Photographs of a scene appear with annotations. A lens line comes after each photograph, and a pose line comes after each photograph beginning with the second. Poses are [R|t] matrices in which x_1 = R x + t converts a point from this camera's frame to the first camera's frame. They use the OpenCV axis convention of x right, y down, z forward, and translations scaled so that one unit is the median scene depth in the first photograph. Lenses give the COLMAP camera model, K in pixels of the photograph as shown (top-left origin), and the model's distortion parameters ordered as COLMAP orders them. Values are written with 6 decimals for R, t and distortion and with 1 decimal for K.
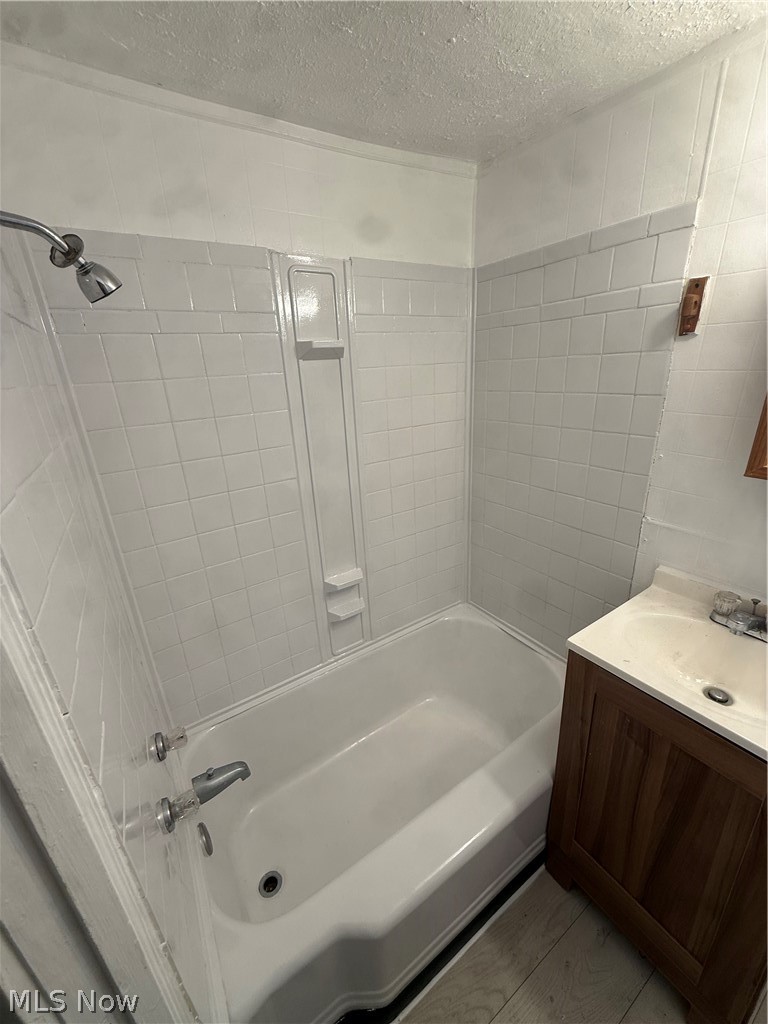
lens RADIAL K [[406.0, 0, 382.5], [0, 406.0, 509.3], [0, 0, 1]] dist [-0.003030, 0.000427]
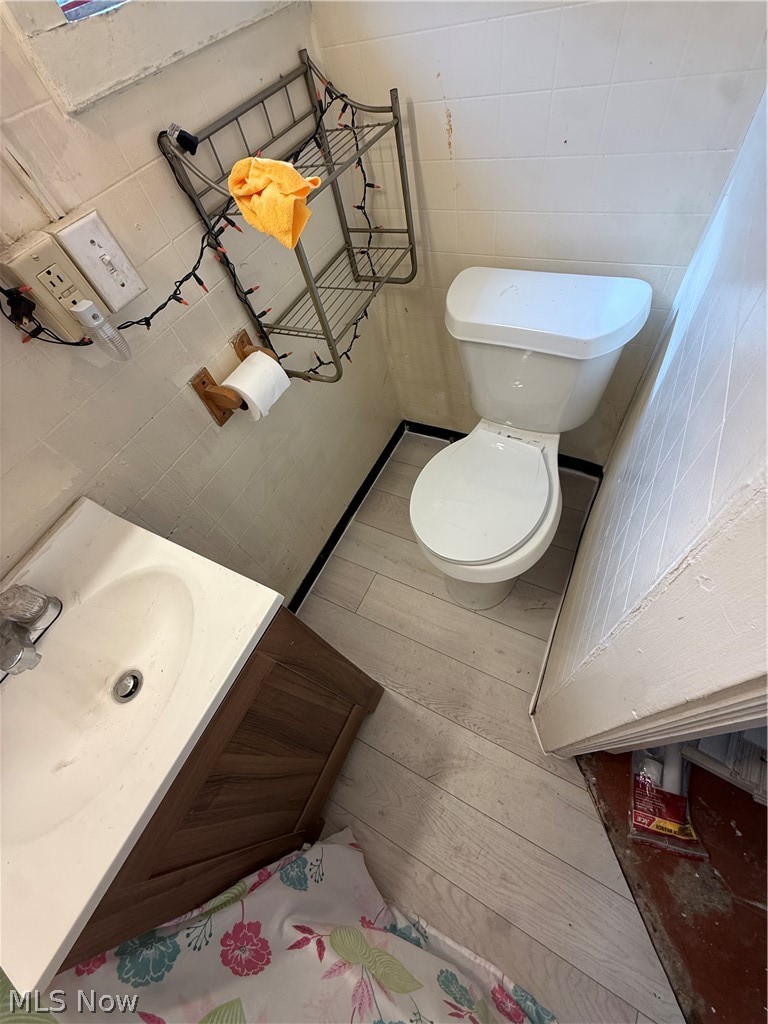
lens RADIAL K [[406.0, 0, 385.7], [0, 406.0, 509.0], [0, 0, 1]] dist [-0.003030, 0.000427]
pose [[-0.495705, -0.630885, 0.596876, 0.371906], [0.482434, 0.371448, 0.793274, -0.028316], [-0.722173, 0.681183, 0.120231, 0.360661]]
